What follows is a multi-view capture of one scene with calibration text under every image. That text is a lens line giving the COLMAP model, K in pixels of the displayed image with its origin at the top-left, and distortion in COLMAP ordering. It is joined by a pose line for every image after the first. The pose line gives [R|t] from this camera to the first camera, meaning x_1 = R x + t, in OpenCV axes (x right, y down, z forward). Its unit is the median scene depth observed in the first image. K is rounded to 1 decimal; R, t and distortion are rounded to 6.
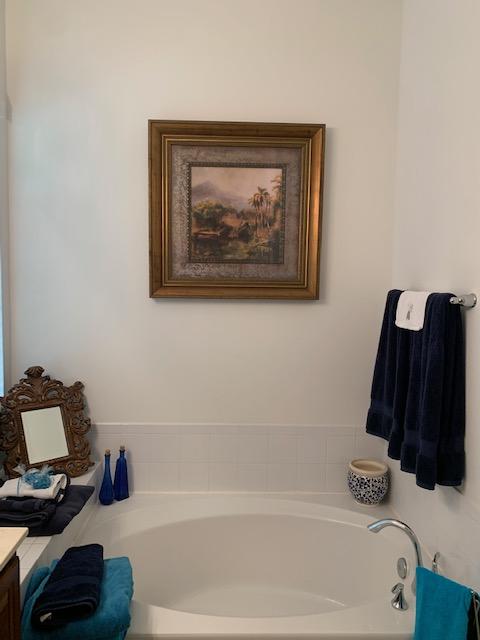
lens RADIAL K [[476.9, 0, 239.0], [0, 476.9, 309.7], [0, 0, 1]] dist [0.001507, -0.001487]
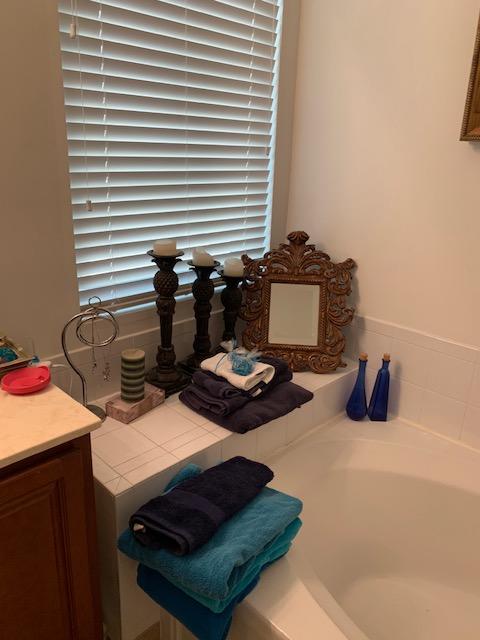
lens RADIAL K [[476.9, 0, 239.0], [0, 476.9, 309.7], [0, 0, 1]] dist [0.001507, -0.001487]
pose [[0.674873, 0.219699, -0.704471, 0.107106], [-0.053024, 0.966622, 0.250658, 0.049849], [0.736026, -0.131809, 0.663997, 0.369208]]
